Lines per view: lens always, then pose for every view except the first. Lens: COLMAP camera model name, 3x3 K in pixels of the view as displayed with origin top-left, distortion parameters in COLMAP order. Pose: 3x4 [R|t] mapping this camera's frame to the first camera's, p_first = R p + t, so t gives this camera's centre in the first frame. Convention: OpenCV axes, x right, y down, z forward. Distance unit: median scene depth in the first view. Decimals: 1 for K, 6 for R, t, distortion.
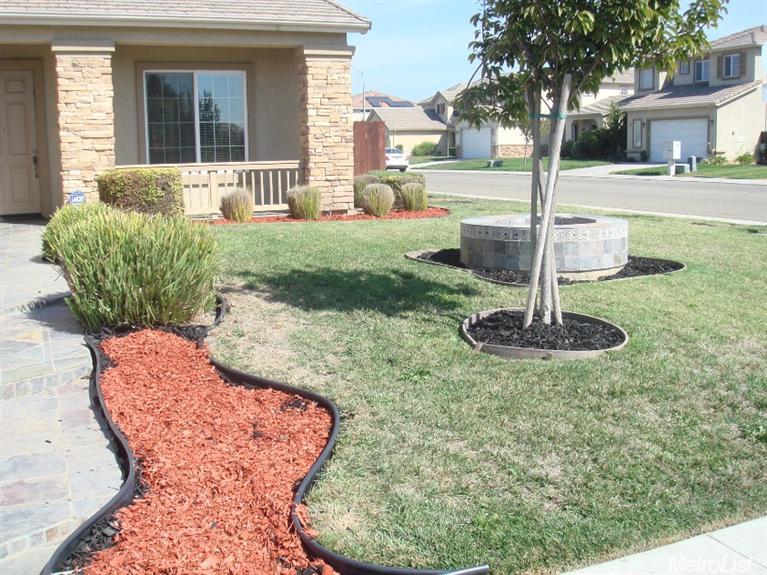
lens RADIAL K [[884.3, 0, 382.0], [0, 884.3, 288.1], [0, 0, 1]] dist [-0.129619, 0.000000]
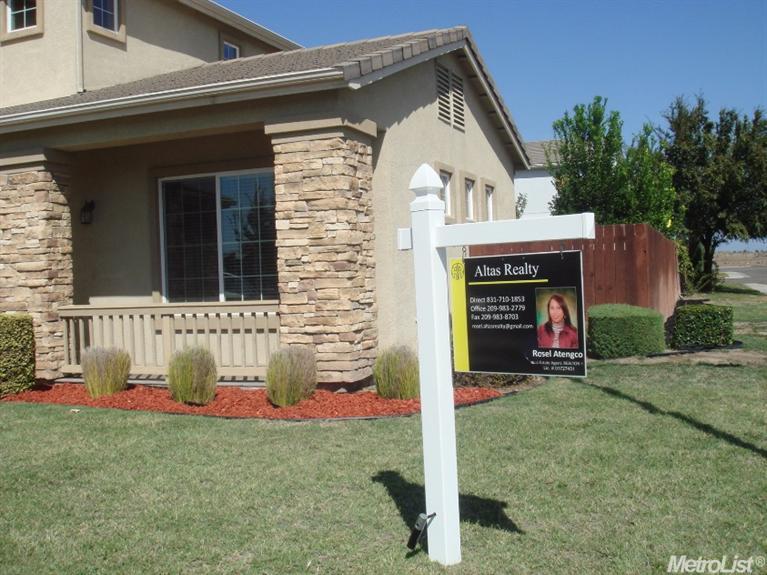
lens RADIAL K [[884.3, 0, 383.5], [0, 884.3, 286.2], [0, 0, 1]] dist [-0.129619, 0.000000]
pose [[0.708524, -0.002215, -0.705684, 0.414989], [-0.085404, 0.992376, -0.088863, -0.106947], [0.700500, 0.123230, 0.702932, 0.616031]]
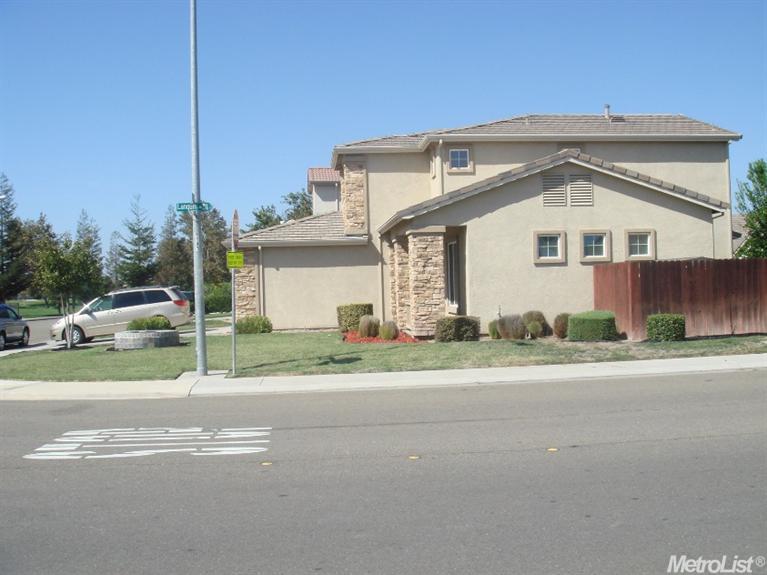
lens RADIAL K [[884.3, 0, 380.6], [0, 884.3, 288.2], [0, 0, 1]] dist [-0.129619, 0.000000]
pose [[-0.314917, 0.026944, -0.948737, 1.427498], [-0.115847, 0.991032, 0.066599, -0.268934], [0.942023, 0.130882, -0.308971, 1.442622]]
